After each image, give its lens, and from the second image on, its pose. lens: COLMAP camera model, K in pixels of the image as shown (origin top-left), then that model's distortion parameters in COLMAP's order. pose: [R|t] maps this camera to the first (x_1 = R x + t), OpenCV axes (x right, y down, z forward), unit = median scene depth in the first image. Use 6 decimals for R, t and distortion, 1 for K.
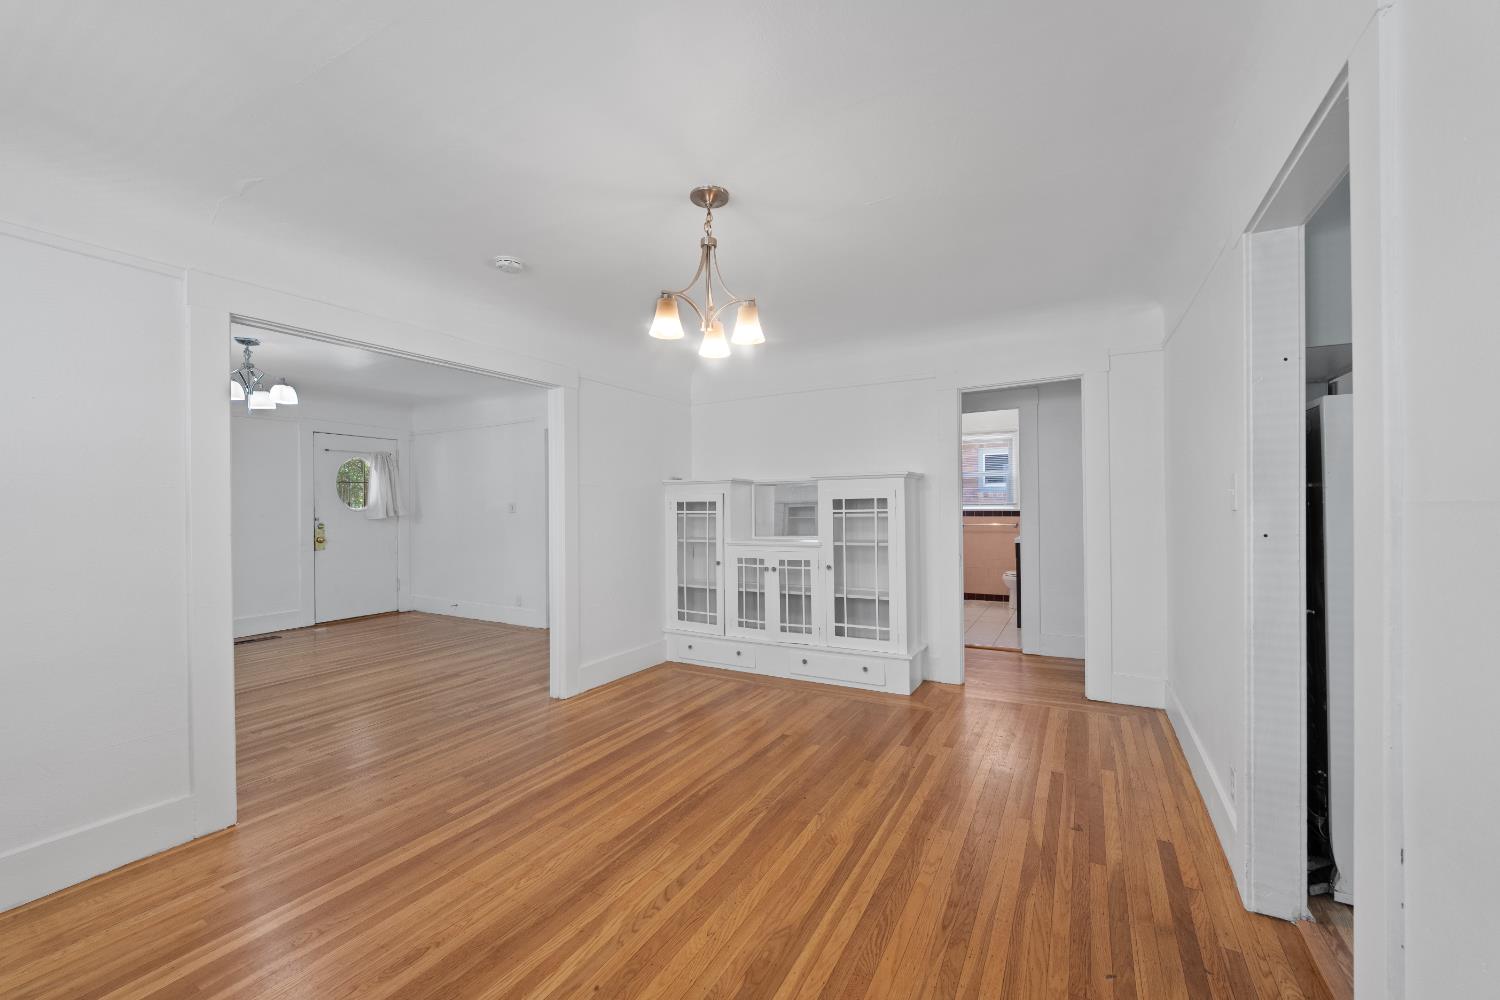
lens RADIAL K [[607.4, 0, 745.6], [0, 607.4, 502.3], [0, 0, 1]] dist [-0.011686, 0.000507]
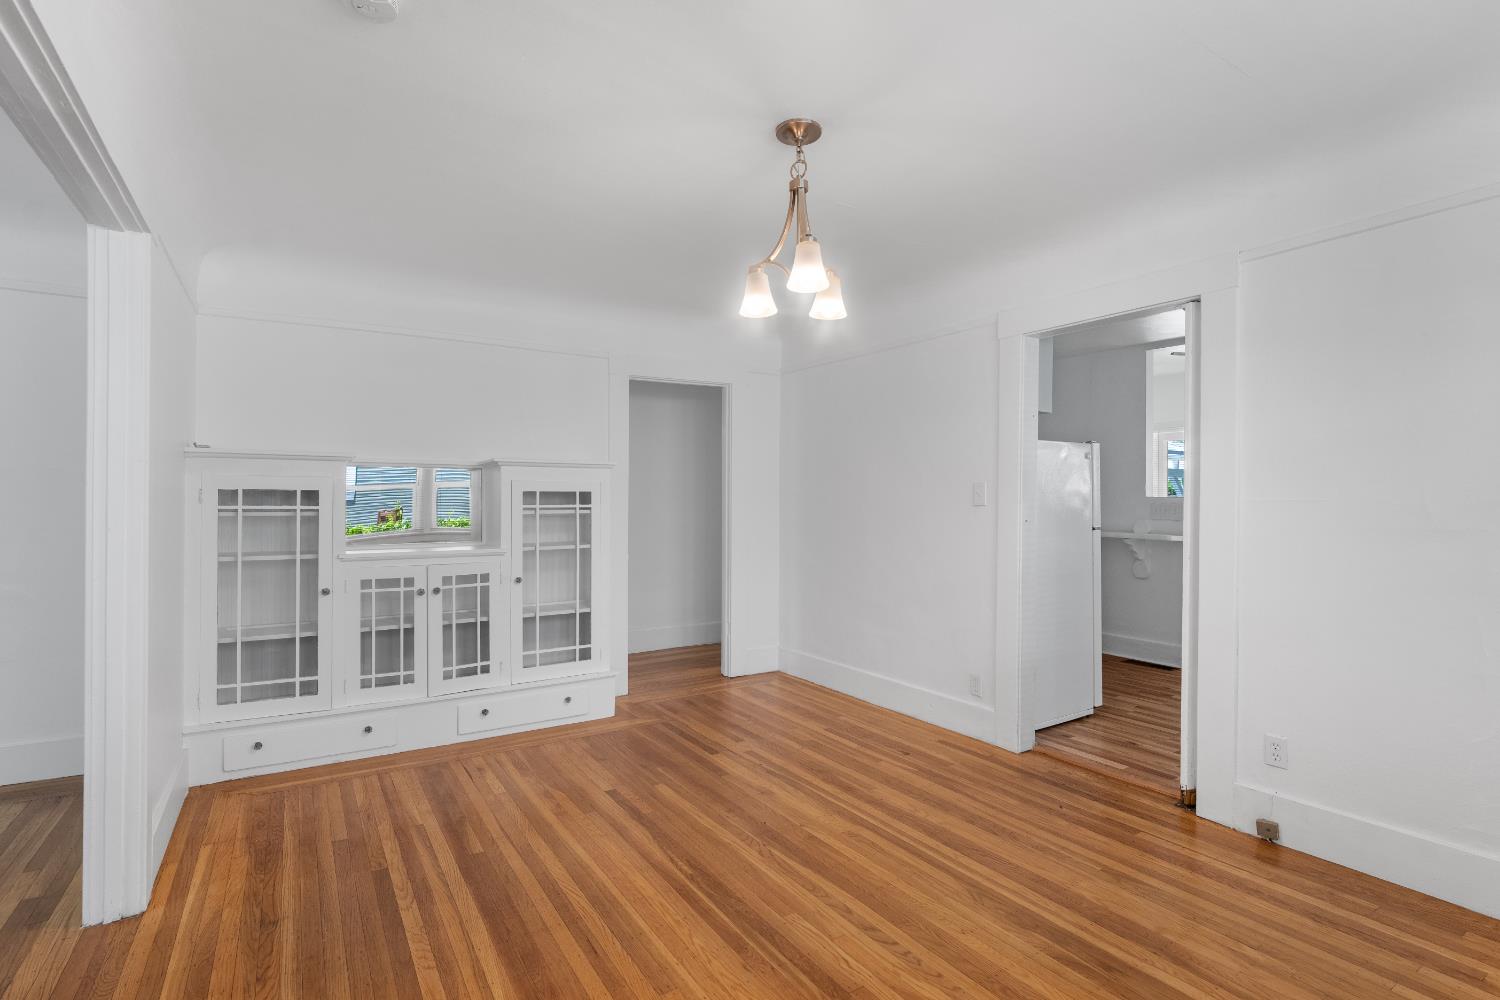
lens RADIAL K [[719.7, 0, 747.1], [0, 719.7, 501.5], [0, 0, 1]] dist [-0.002271, -0.000274]
pose [[0.471712, 0.010642, 0.881688, -0.562765], [-0.011969, 0.999912, -0.005665, 0.010569], [-0.881671, -0.007881, 0.471798, 0.339021]]
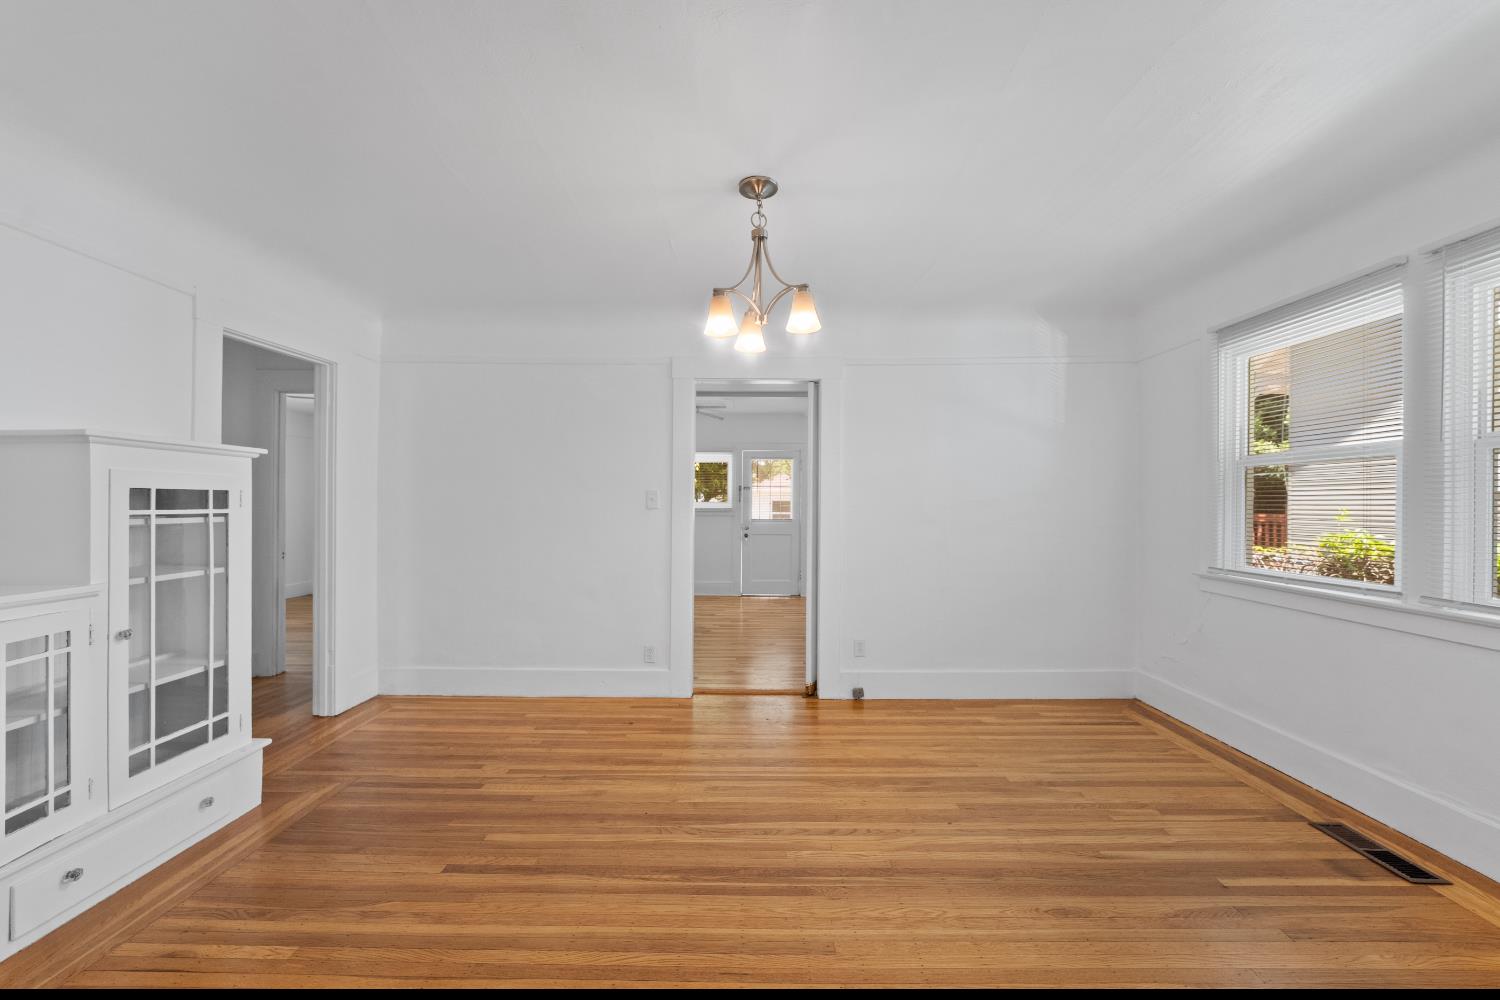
lens RADIAL K [[607.8, 0, 747.8], [0, 607.8, 507.5], [0, 0, 1]] dist [-0.009465, 0.000046]
pose [[-0.481885, 0.006477, 0.876210, -0.526135], [-0.004318, 0.999943, -0.009767, 0.013794], [-0.876224, -0.008490, -0.481830, 0.858991]]
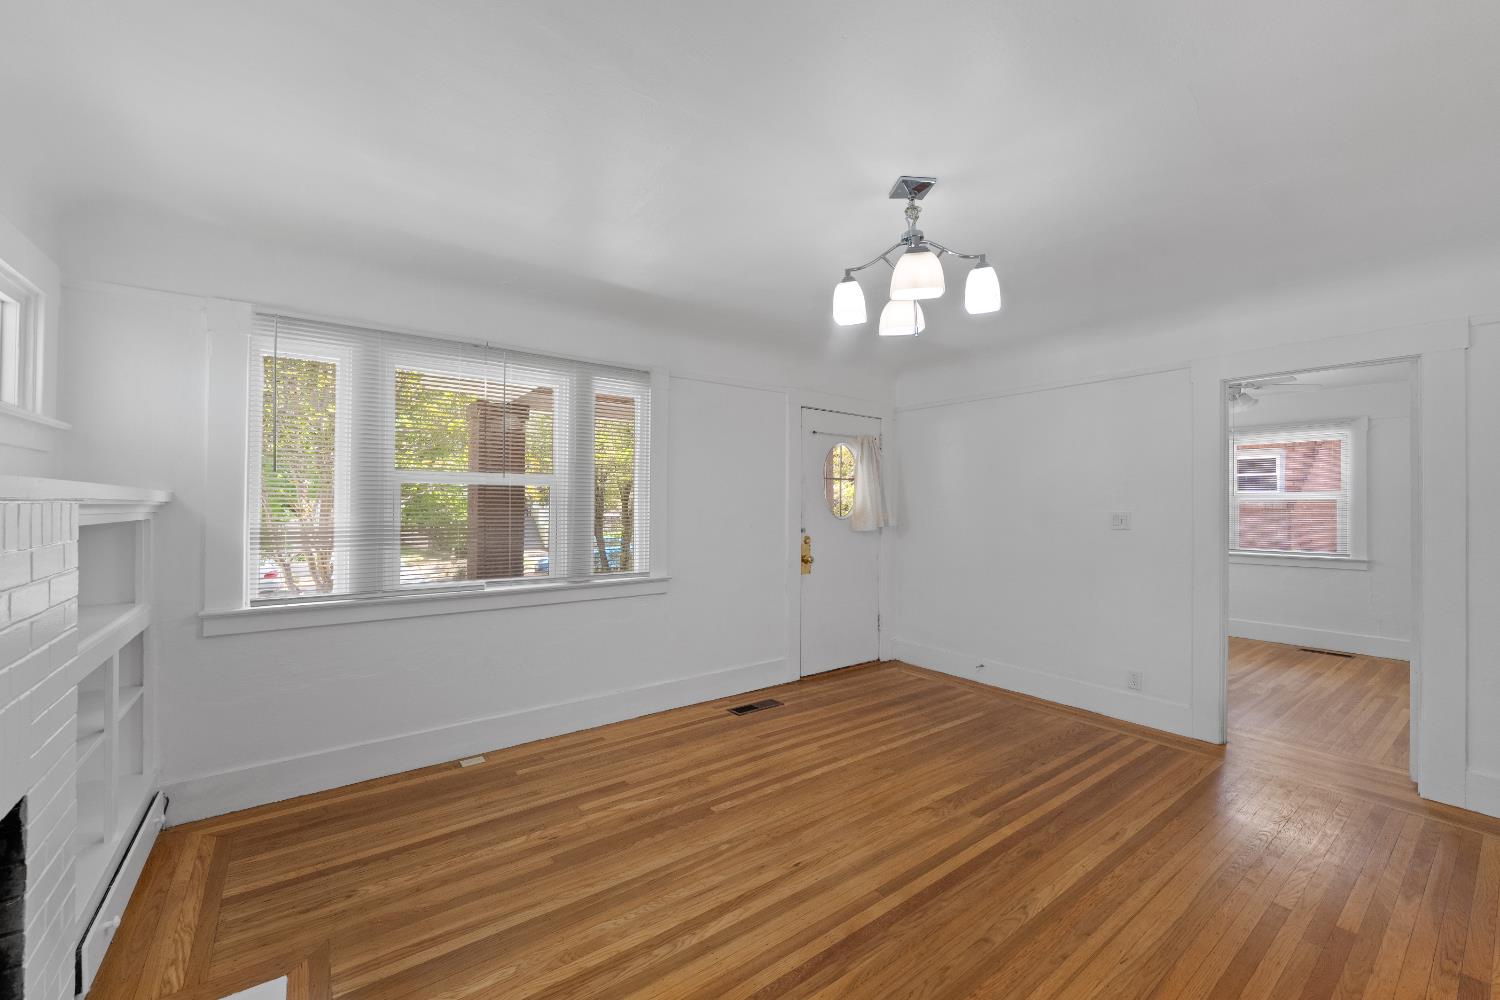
lens RADIAL K [[607.4, 0, 745.6], [0, 607.4, 502.3], [0, 0, 1]] dist [-0.011686, 0.000507]
pose [[0.918769, 0.014321, -0.394537, -0.795197], [-0.014752, 0.999889, 0.001942, -0.008222], [0.394521, 0.004035, 0.918878, 0.514494]]
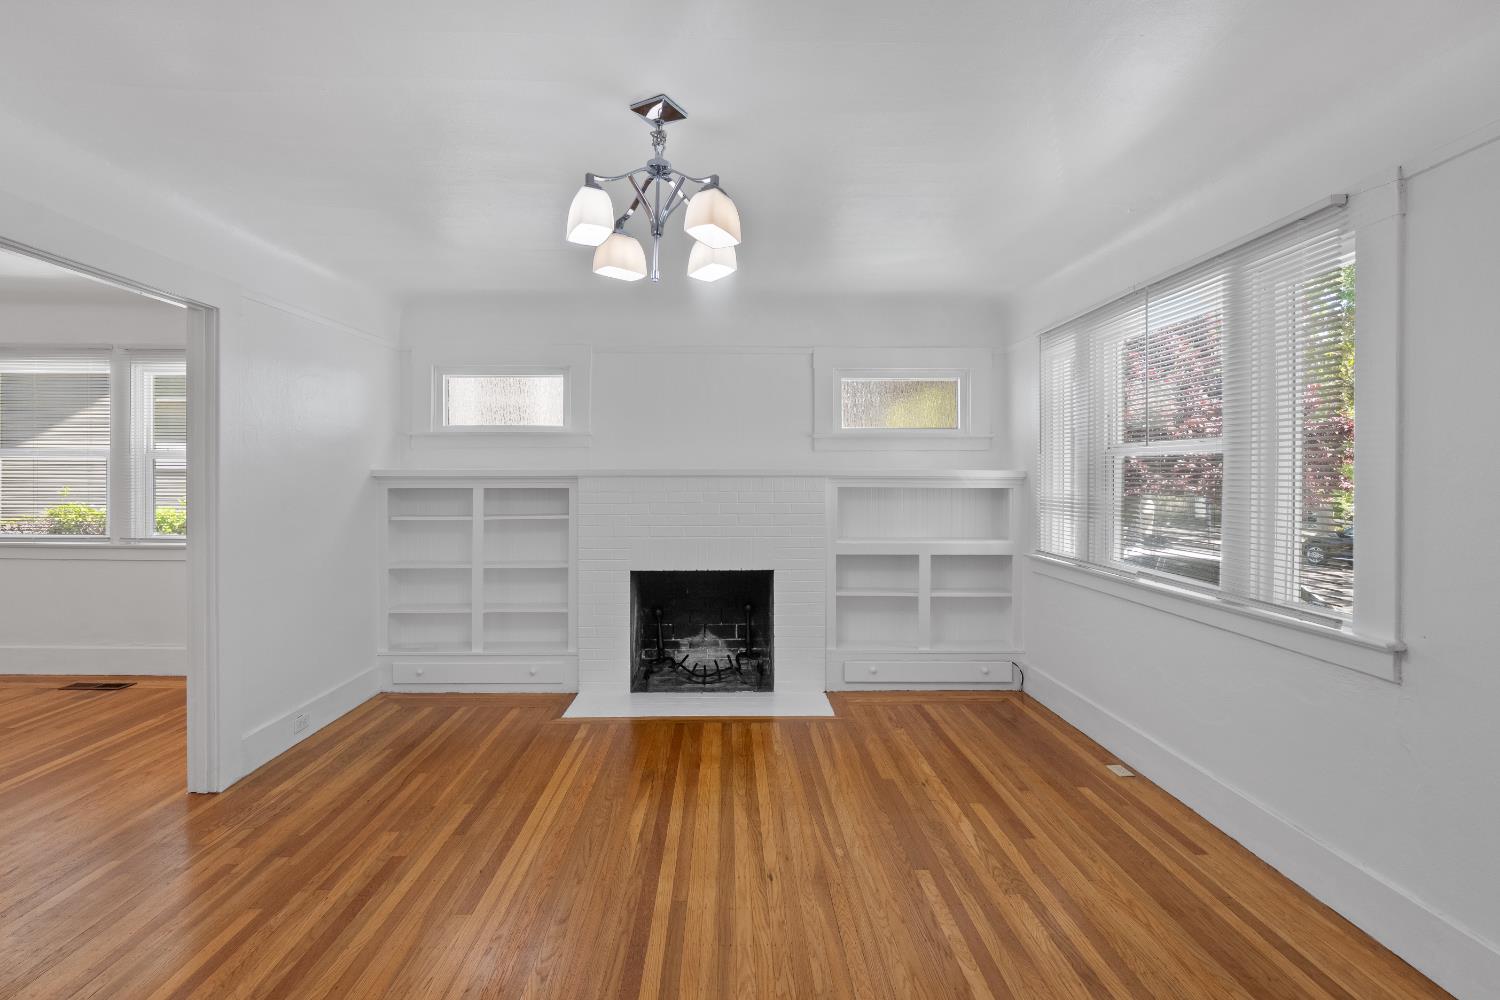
lens RADIAL K [[670.0, 0, 731.0], [0, 670.0, 479.5], [0, 0, 1]] dist [-0.004632, -0.000396]
pose [[-0.867032, 0.011515, -0.498119, -0.666985], [0.009264, 0.999933, 0.006991, -0.007086], [0.498166, 0.001447, -0.867080, 1.509825]]
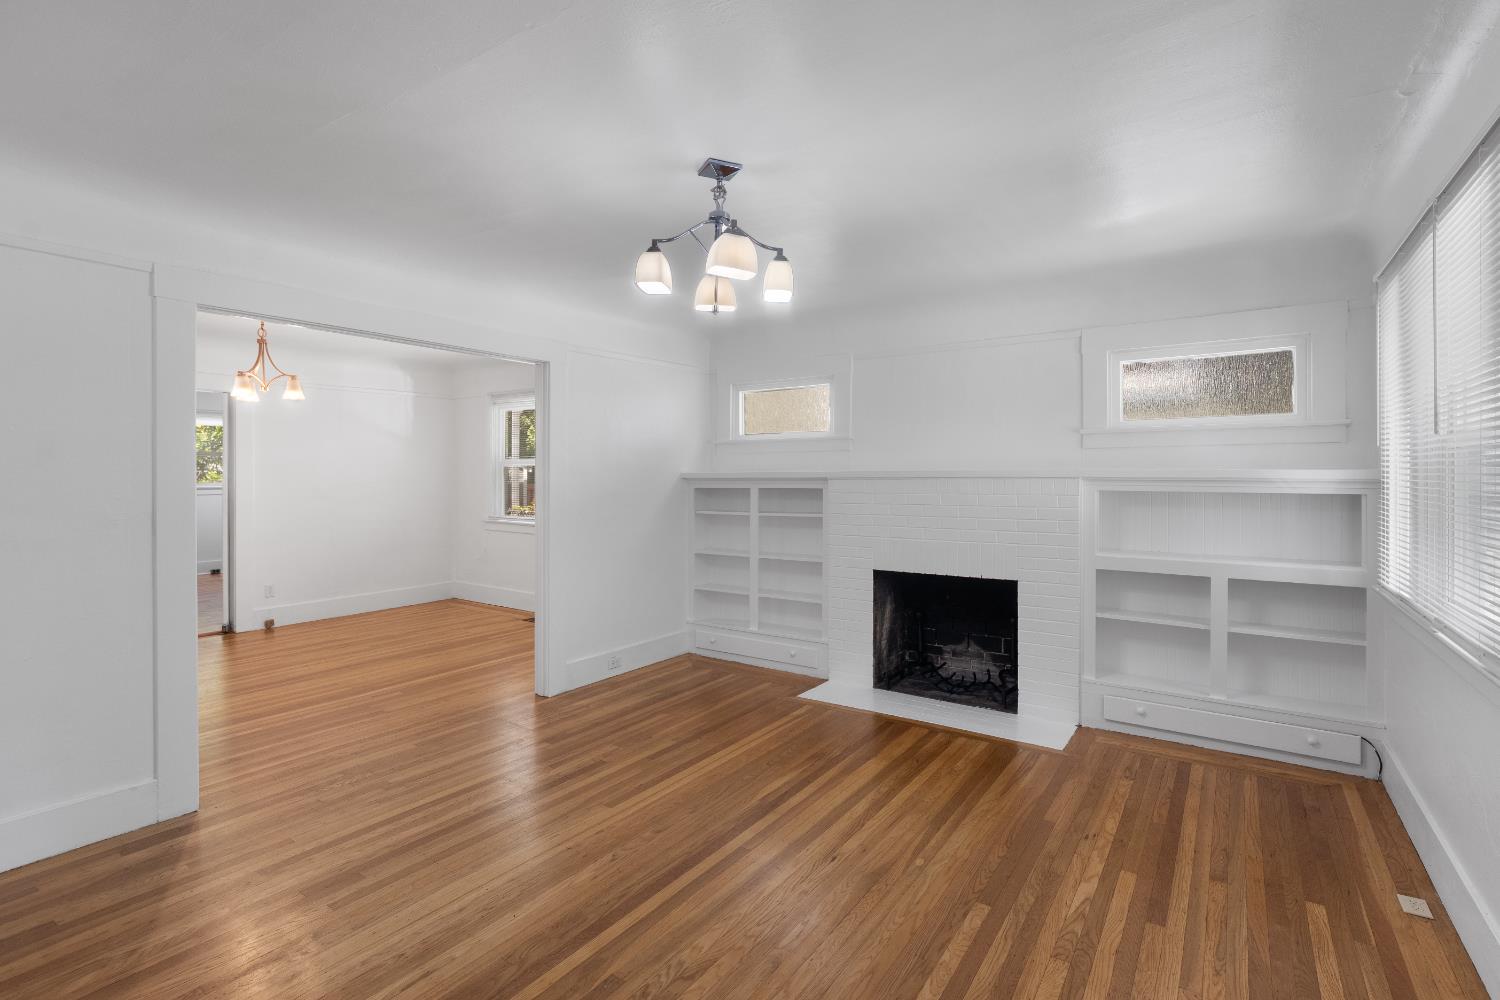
lens RADIAL K [[696.1, 0, 745.0], [0, 696.1, 480.6], [0, 0, 1]] dist [-0.003361, -0.000824]
pose [[-0.995237, 0.009687, 0.097005, -0.952260], [0.009919, 0.999949, 0.001912, -0.006011], [-0.096982, 0.002865, -0.995282, 1.657967]]
